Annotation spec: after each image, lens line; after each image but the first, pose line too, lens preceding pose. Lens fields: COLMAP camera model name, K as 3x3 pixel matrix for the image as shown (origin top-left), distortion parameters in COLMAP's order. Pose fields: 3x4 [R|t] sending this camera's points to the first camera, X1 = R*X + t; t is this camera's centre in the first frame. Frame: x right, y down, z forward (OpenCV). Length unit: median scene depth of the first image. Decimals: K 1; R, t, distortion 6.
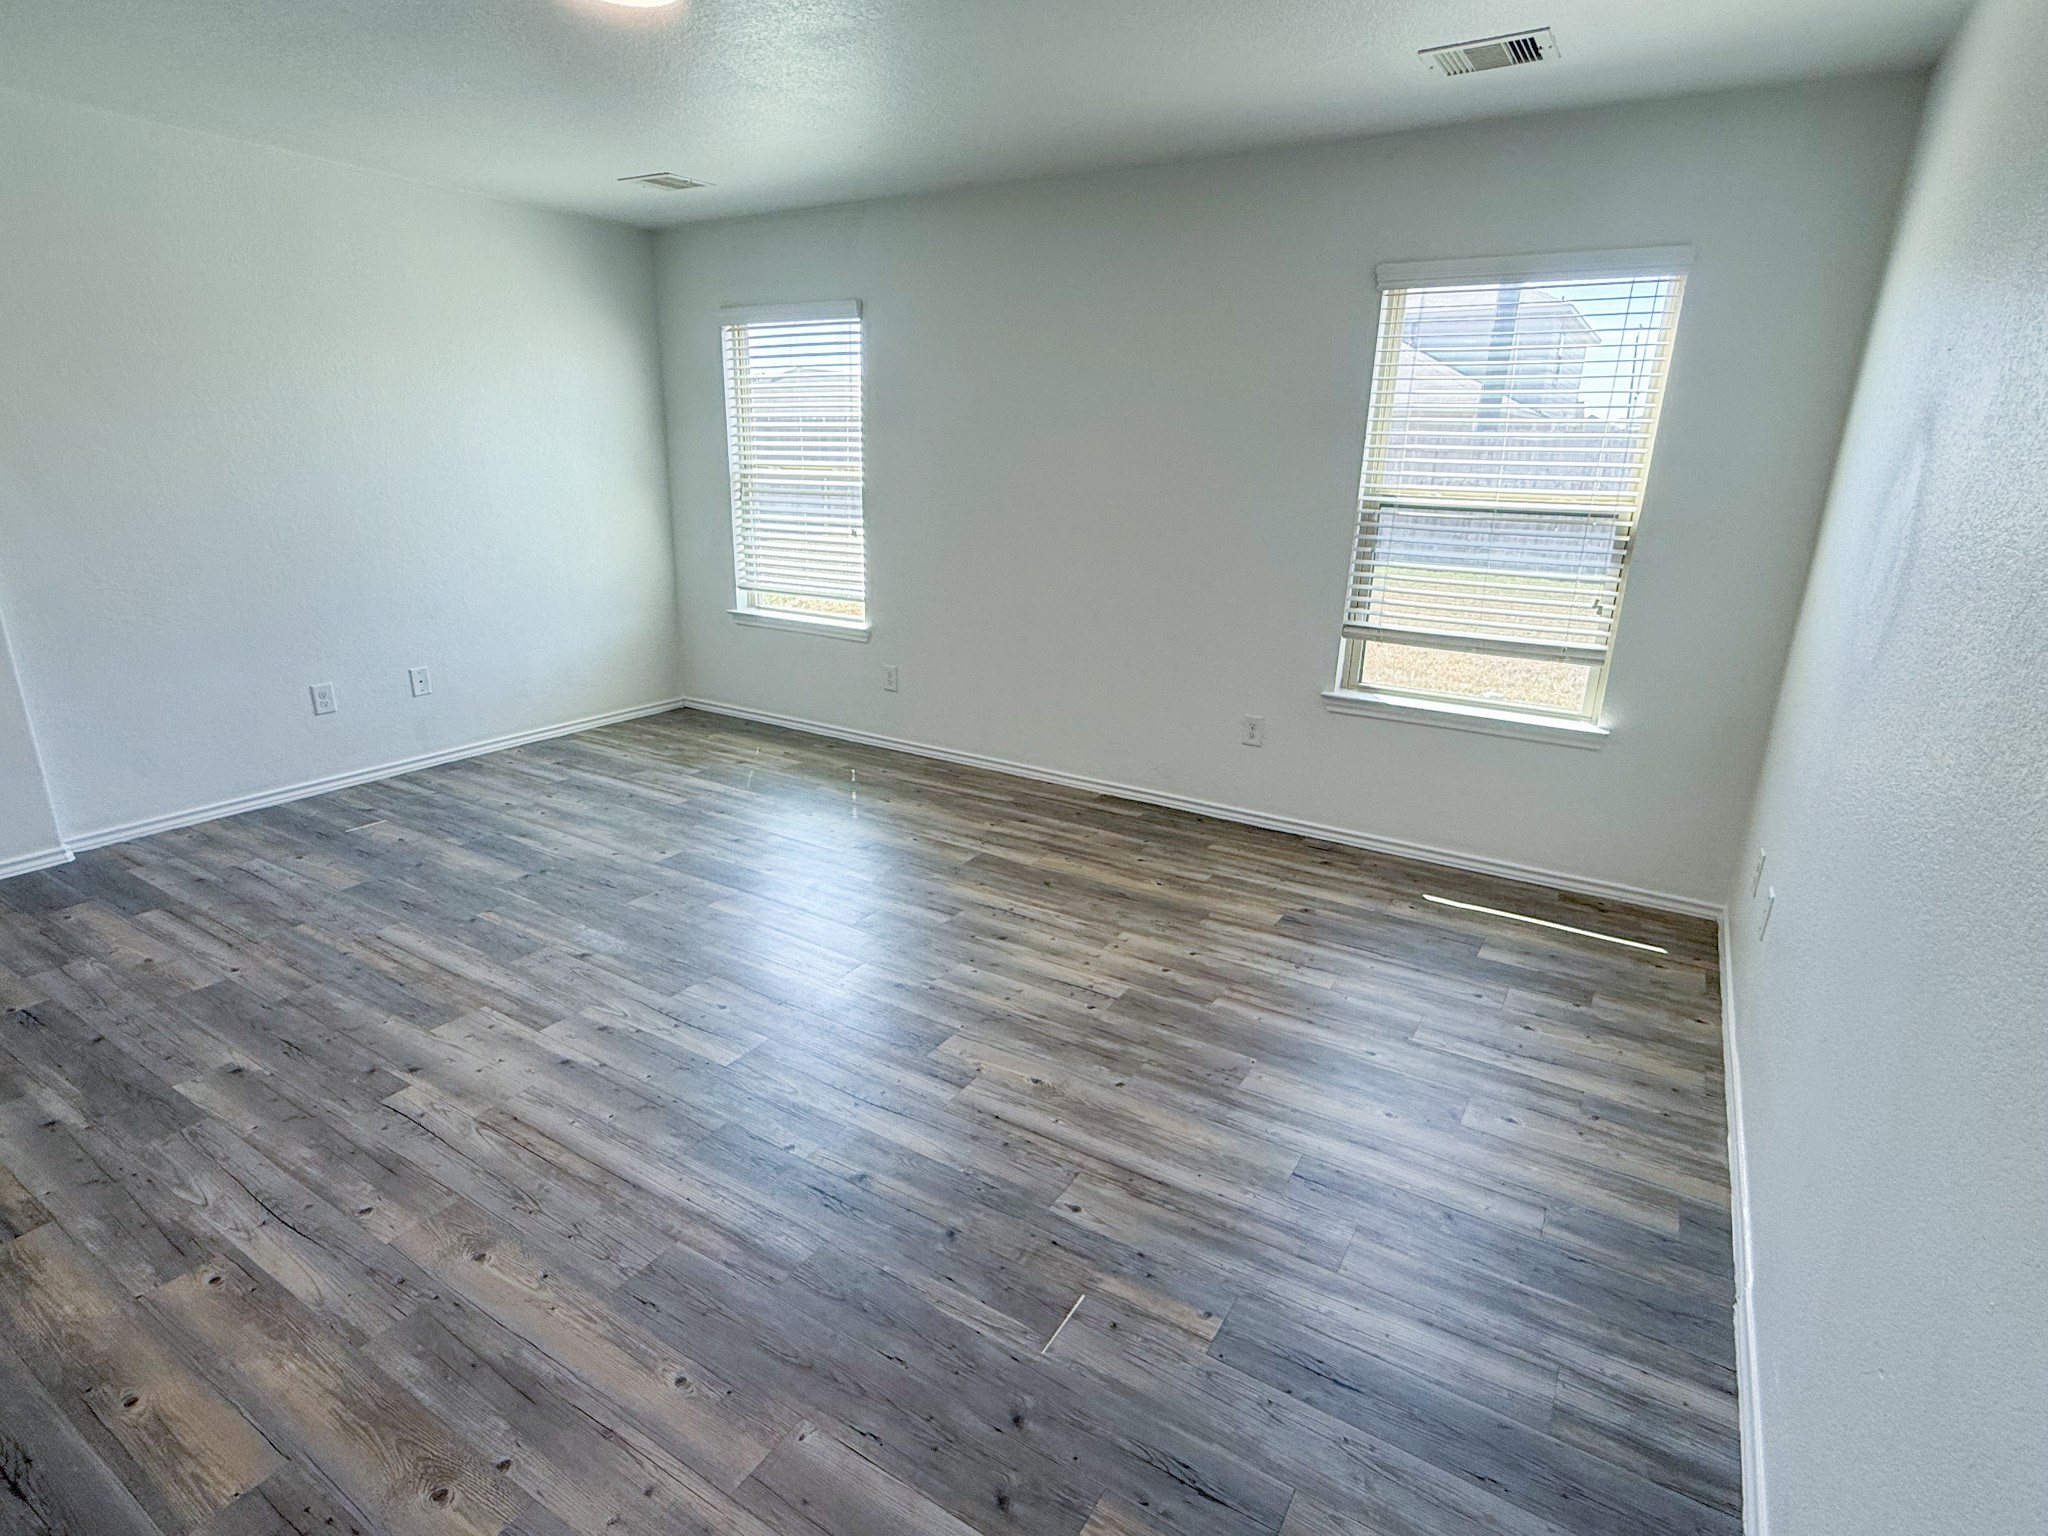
lens RADIAL K [[1036.5, 0, 1022.0], [0, 1036.5, 771.2], [0, 0, 1]] dist [-0.001598, -0.001643]
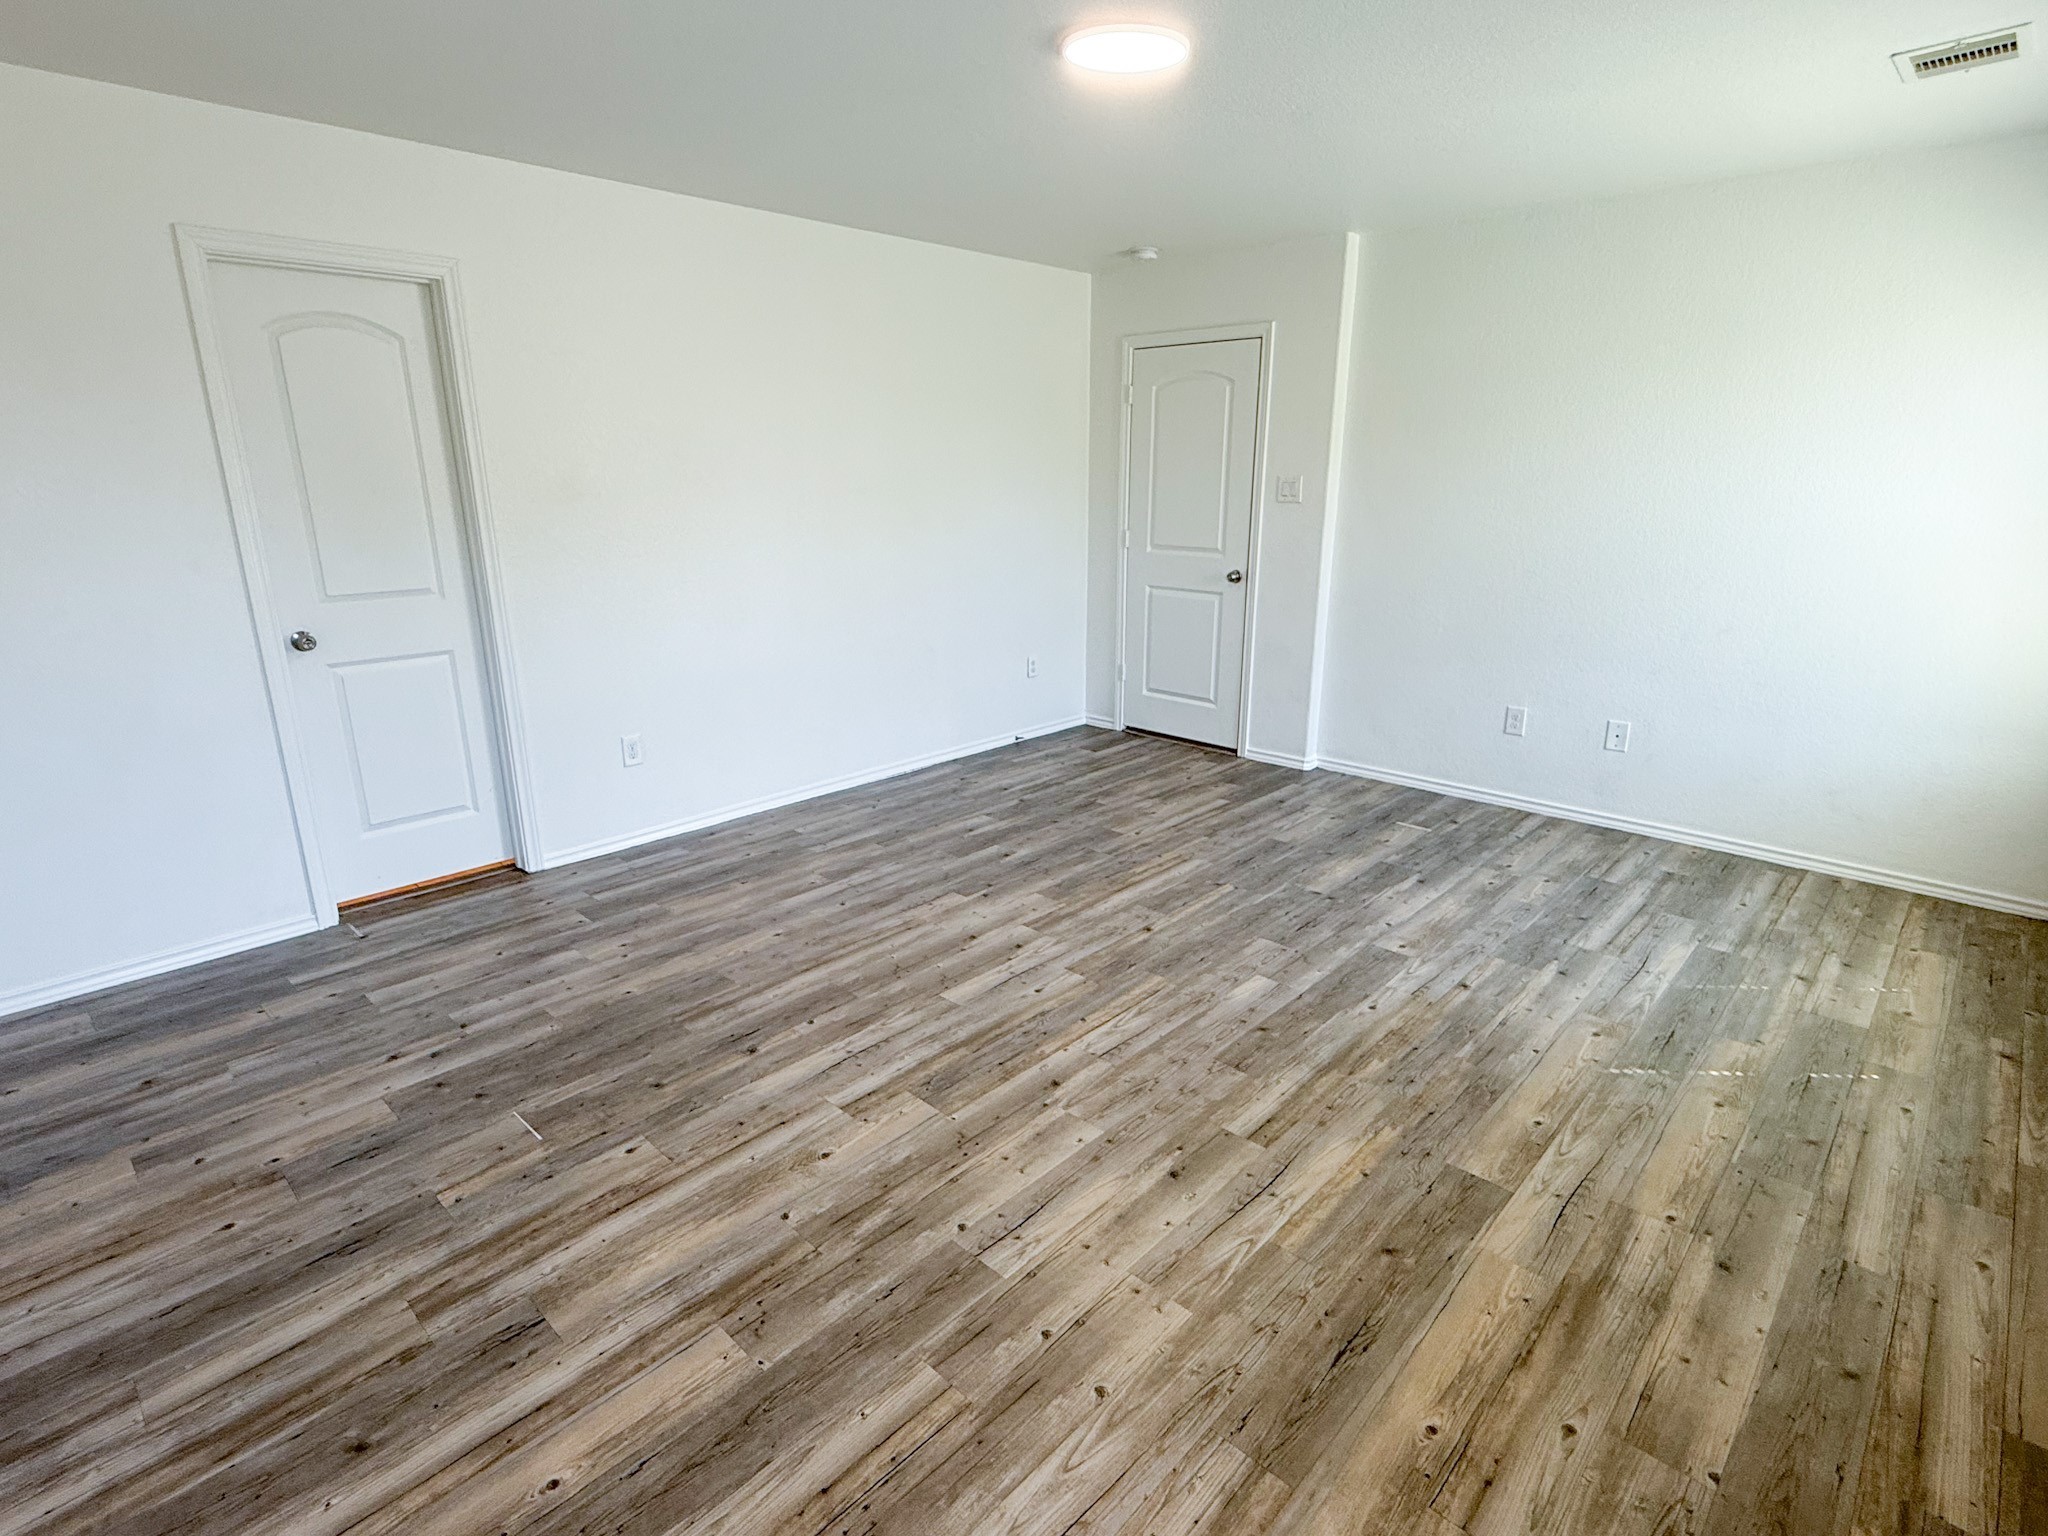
lens RADIAL K [[1036.5, 0, 1022.0], [0, 1036.5, 771.2], [0, 0, 1]] dist [-0.001598, -0.001643]
pose [[-0.206810, 0.253341, -0.945012, 0.545354], [-0.293942, 0.905182, 0.306991, -0.246528], [0.933181, 0.341268, -0.112733, 0.821302]]
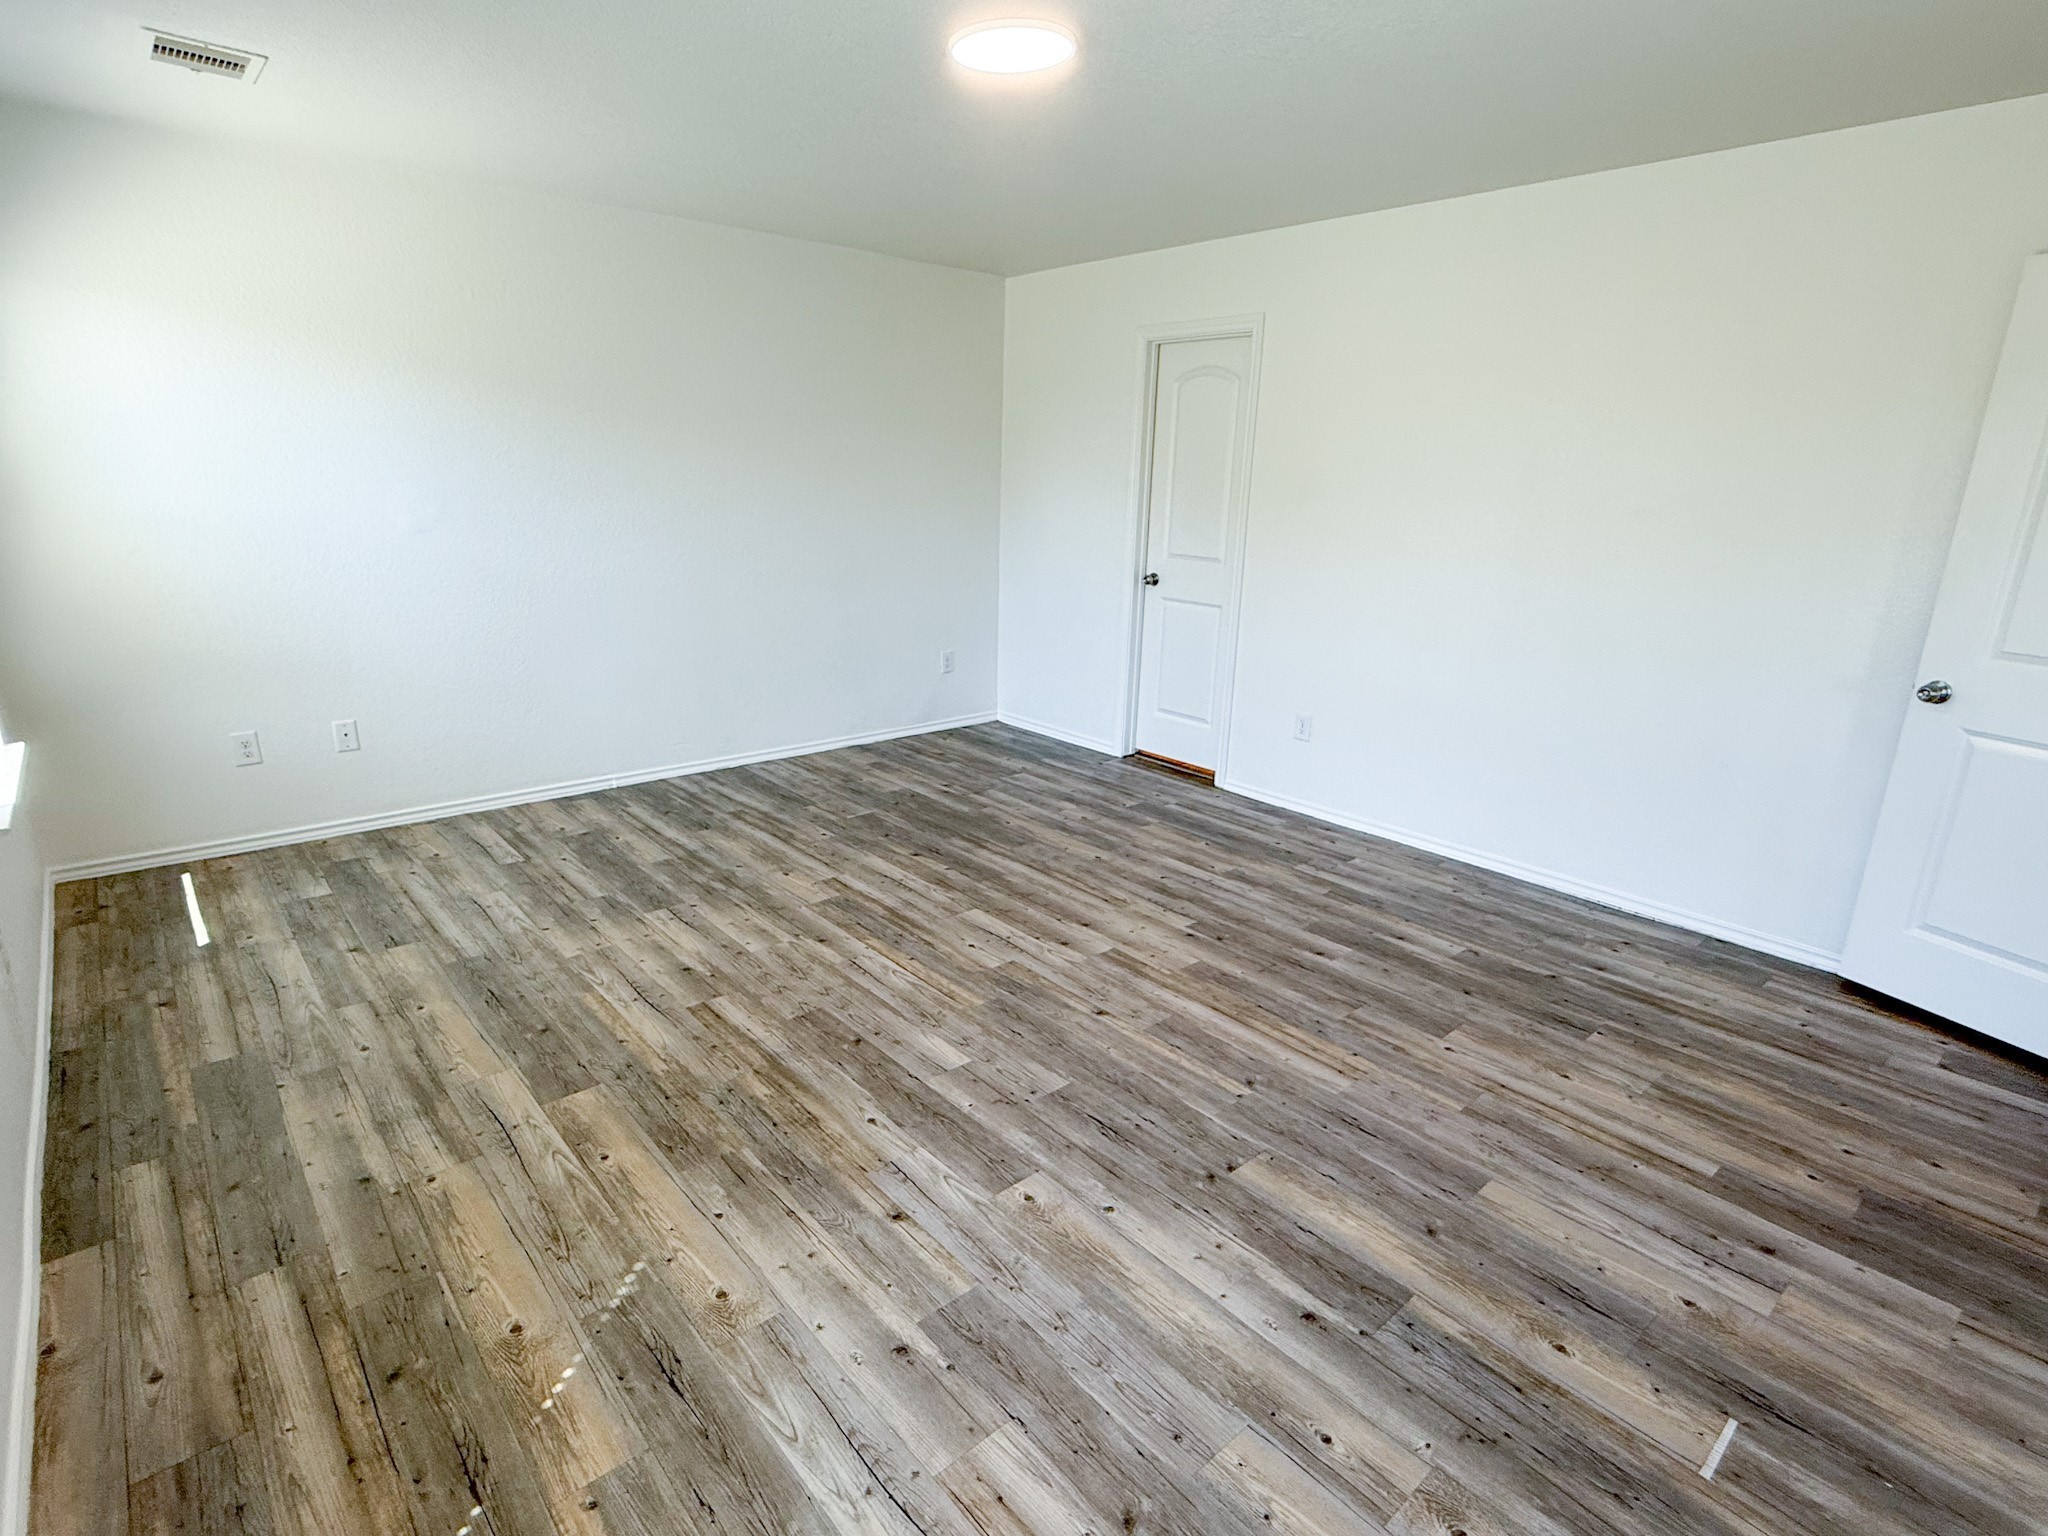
lens RADIAL K [[1036.5, 0, 1022.0], [0, 1036.5, 771.2], [0, 0, 1]] dist [-0.001598, -0.001643]
pose [[-0.954473, -0.129543, 0.268700, -0.508574], [0.041829, 0.833756, 0.550546, -0.471019], [-0.295350, 0.536721, -0.790379, 1.448902]]
